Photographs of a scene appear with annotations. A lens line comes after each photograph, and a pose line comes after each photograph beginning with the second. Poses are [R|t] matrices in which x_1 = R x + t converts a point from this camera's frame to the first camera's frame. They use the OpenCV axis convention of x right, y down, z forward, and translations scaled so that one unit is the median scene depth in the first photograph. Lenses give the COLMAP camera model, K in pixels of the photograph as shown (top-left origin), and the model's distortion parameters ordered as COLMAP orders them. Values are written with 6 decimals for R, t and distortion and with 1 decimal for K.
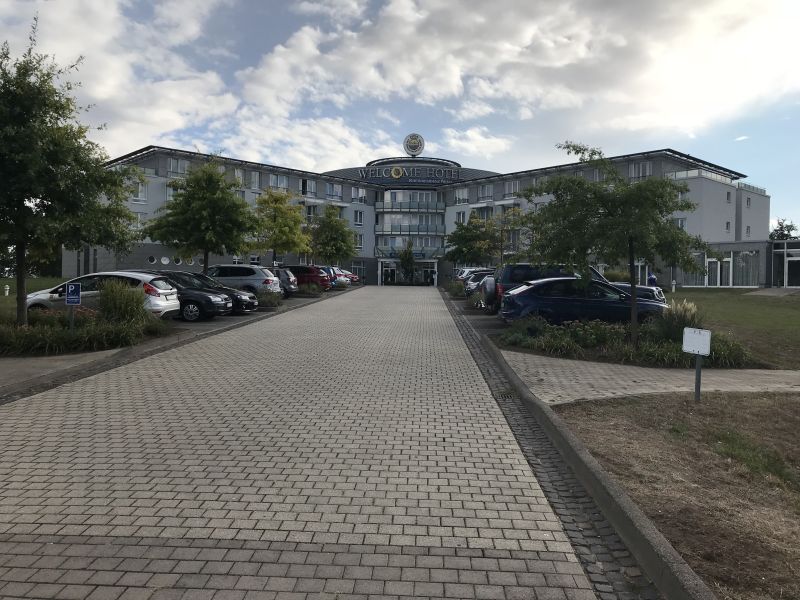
lens RADIAL K [[661.4, 0, 400.0], [0, 661.4, 300.0], [0, 0, 1]] dist [0.132481, -0.178604]
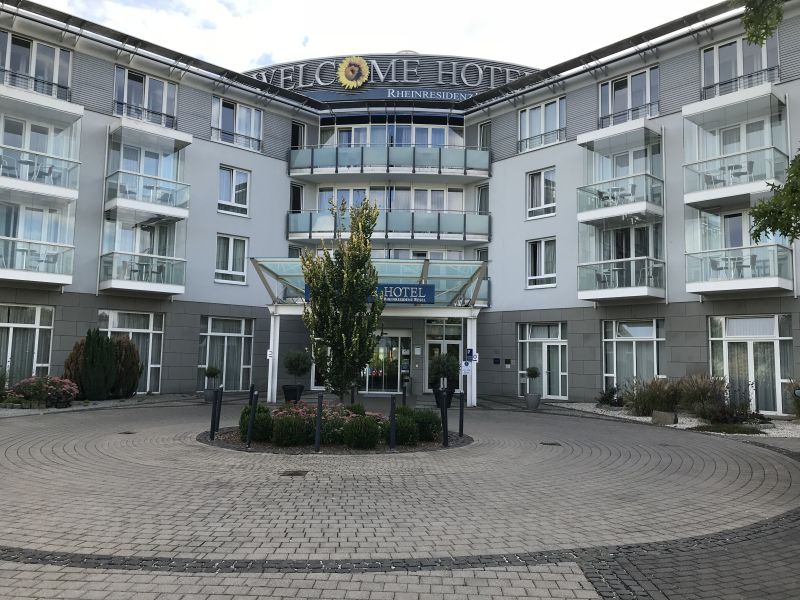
lens RADIAL K [[661.4, 0, 400.0], [0, 661.4, 300.0], [0, 0, 1]] dist [0.132481, -0.178604]
pose [[0.999527, 0.024060, 0.019147, 0.016149], [-0.021880, 0.994027, -0.106921, -0.031218], [-0.021605, 0.106451, 0.994083, 0.662917]]
